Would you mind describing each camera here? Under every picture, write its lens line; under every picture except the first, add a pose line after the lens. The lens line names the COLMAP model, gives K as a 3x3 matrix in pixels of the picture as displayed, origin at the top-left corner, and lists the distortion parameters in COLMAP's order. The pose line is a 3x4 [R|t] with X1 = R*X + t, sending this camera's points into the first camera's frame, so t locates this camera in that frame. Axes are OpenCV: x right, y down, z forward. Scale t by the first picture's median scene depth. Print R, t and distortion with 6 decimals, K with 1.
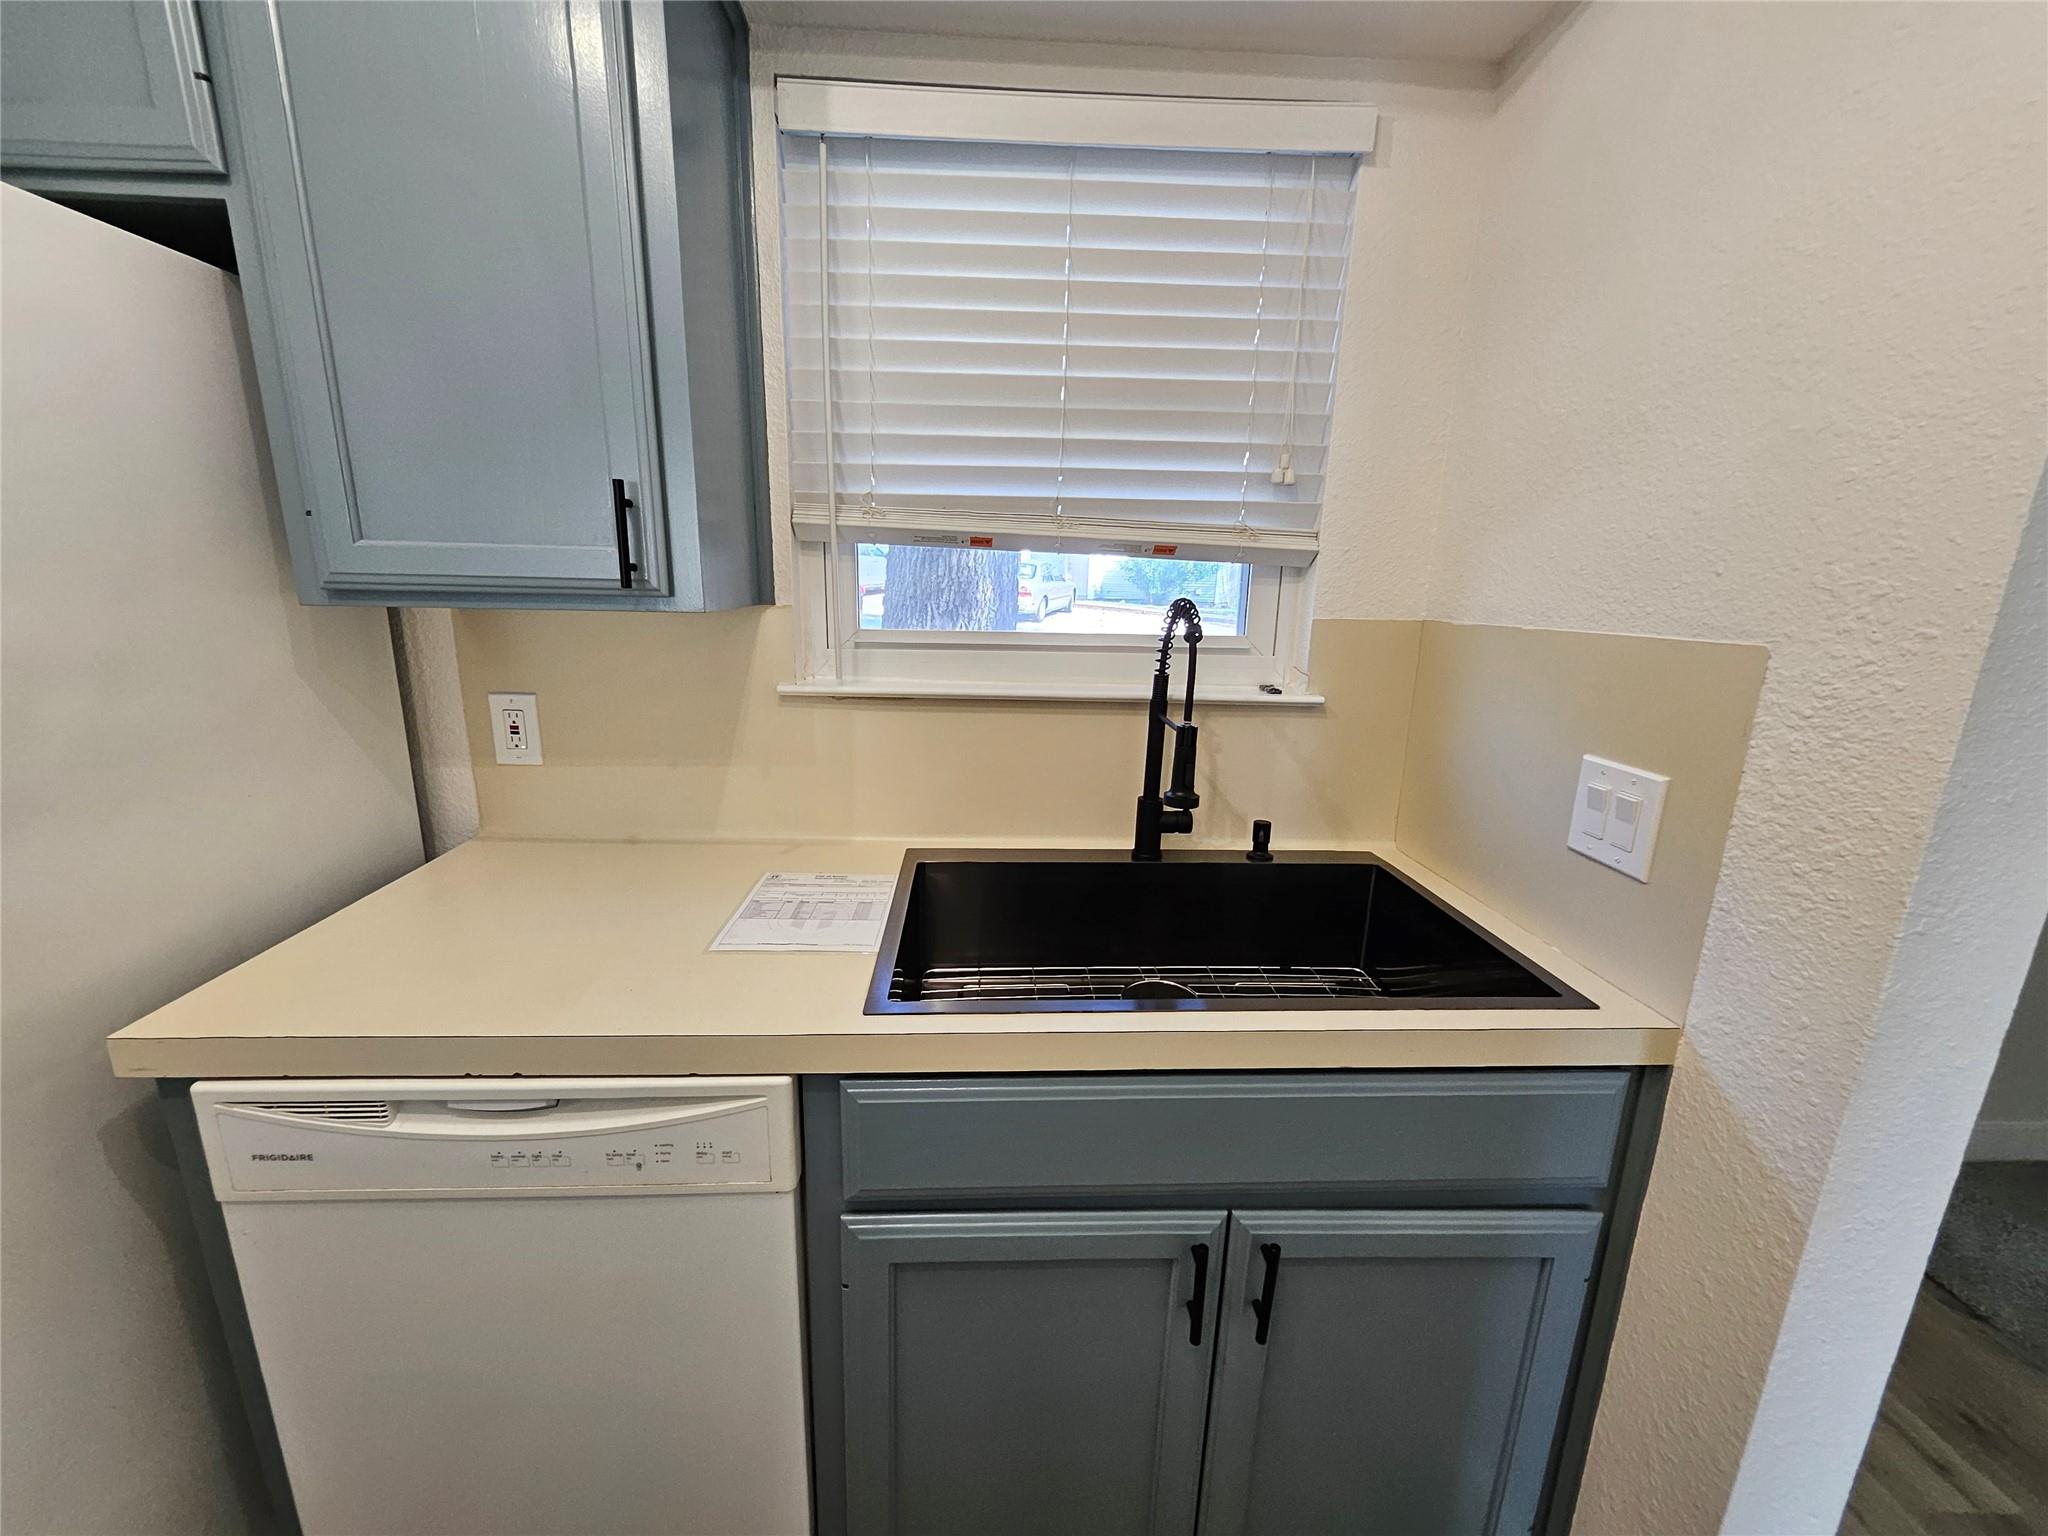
lens RADIAL K [[808.1, 0, 1021.1], [0, 808.1, 772.8], [0, 0, 1]] dist [0.004211, -0.003129]
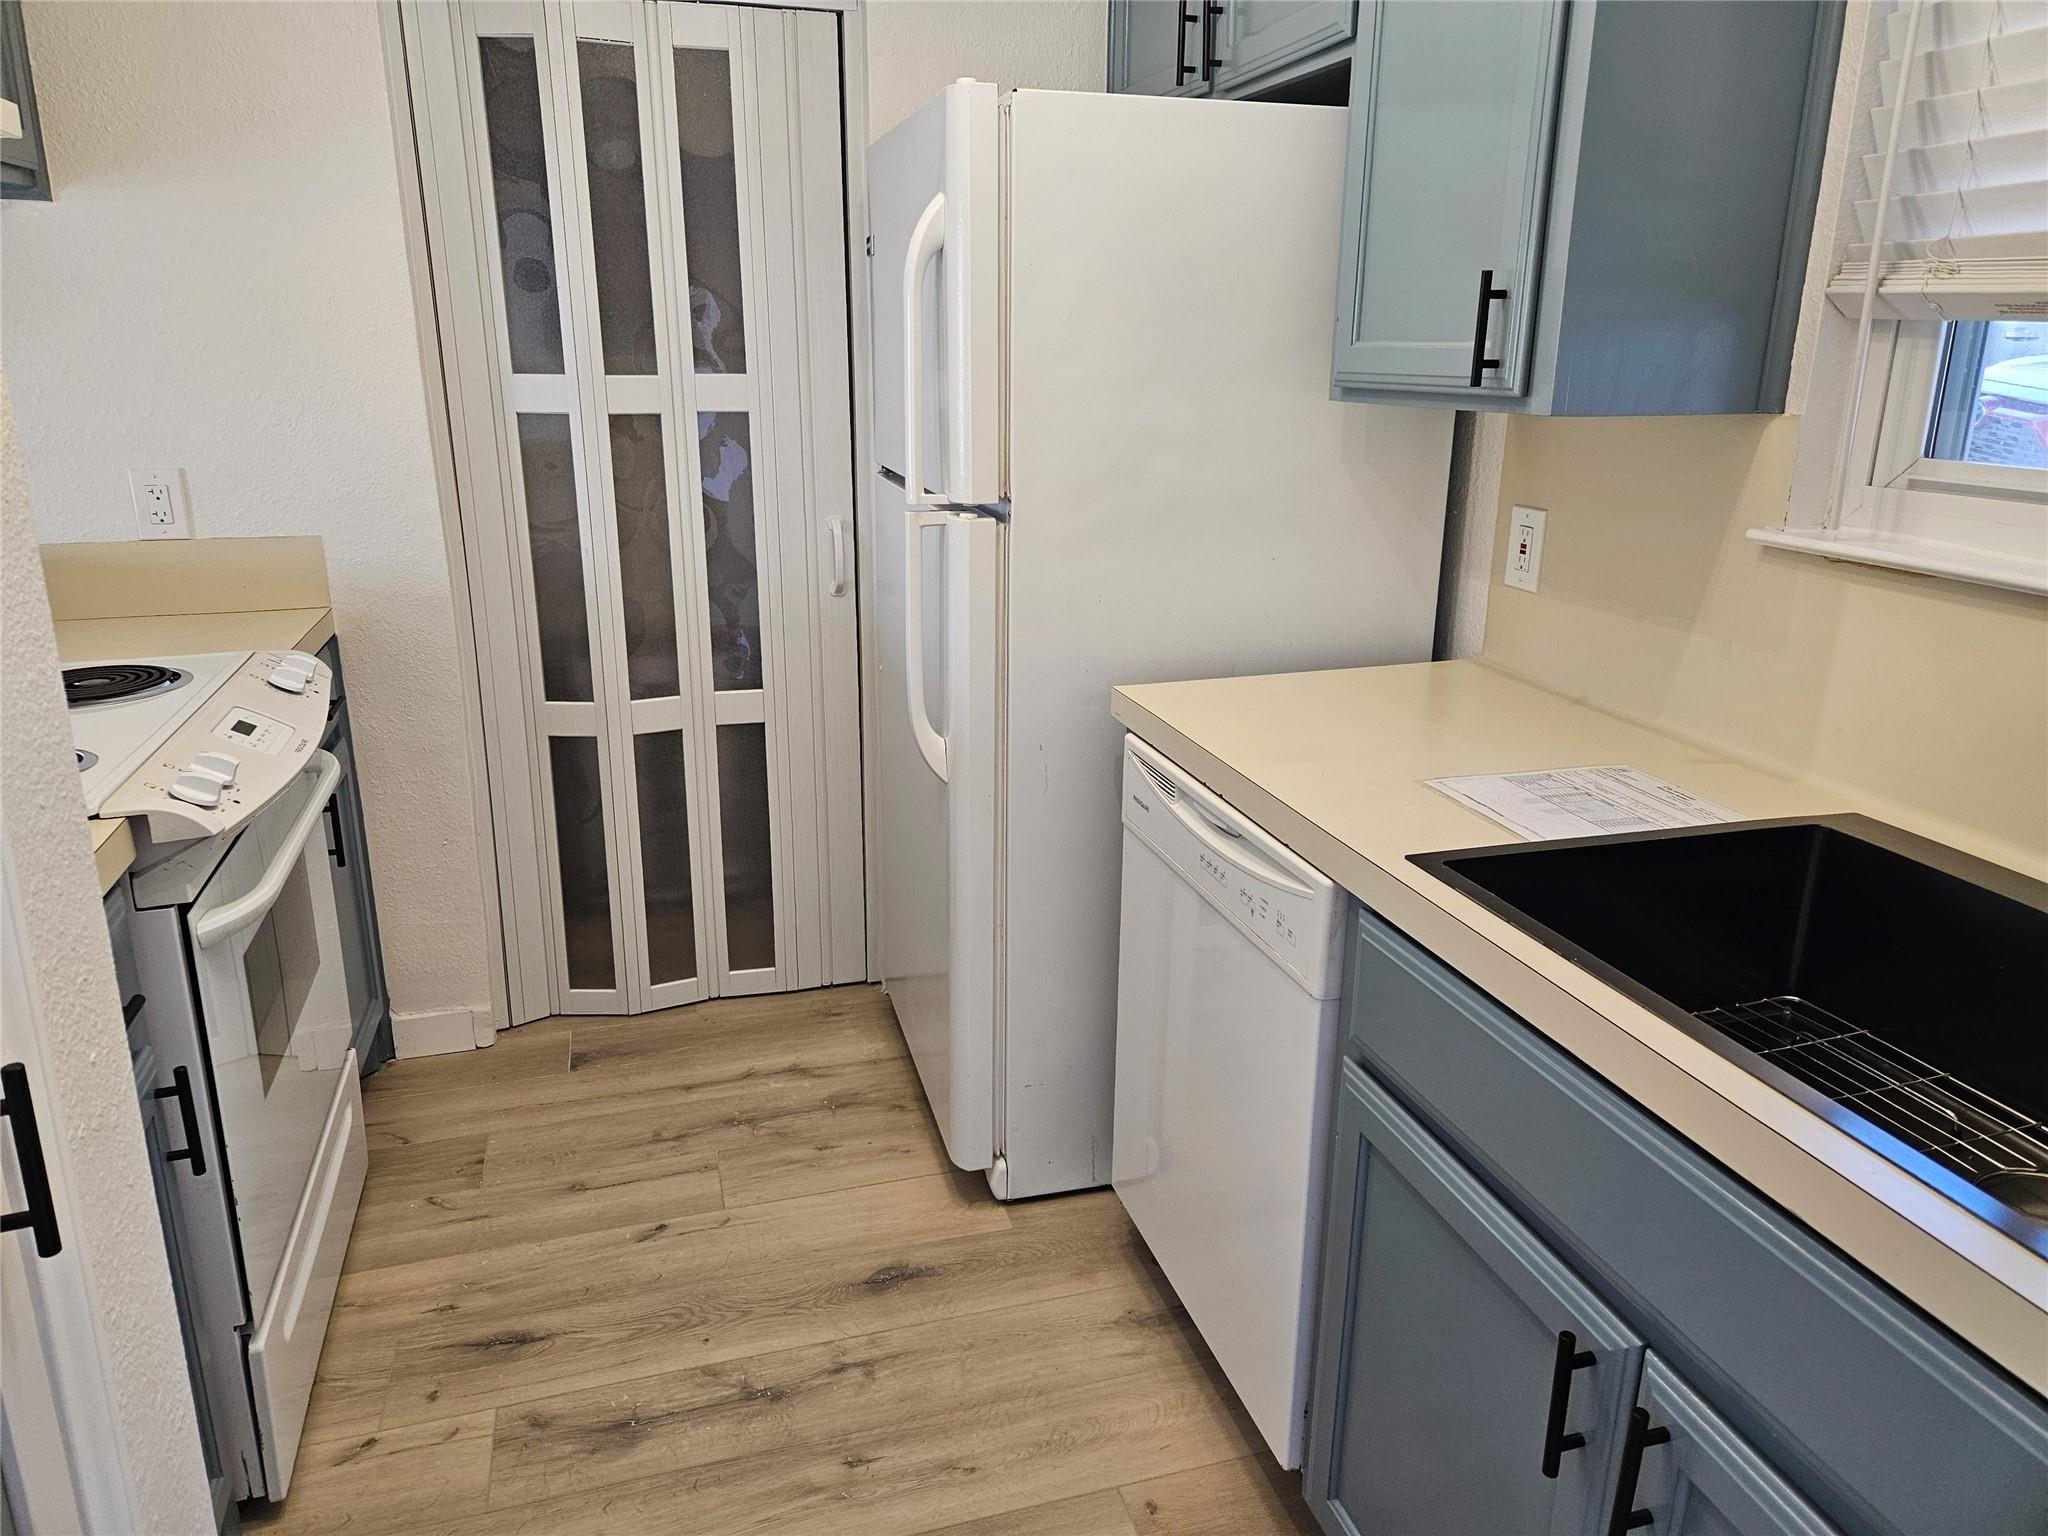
lens RADIAL K [[1367.1, 0, 1023.5], [0, 1367.1, 758.9], [0, 0, 1]] dist [0.027146, -0.009584]
pose [[0.234895, 0.259824, -0.936651, 0.836879], [-0.232468, 0.950665, 0.205413, -0.018244], [0.943813, 0.169491, 0.283707, 0.100695]]
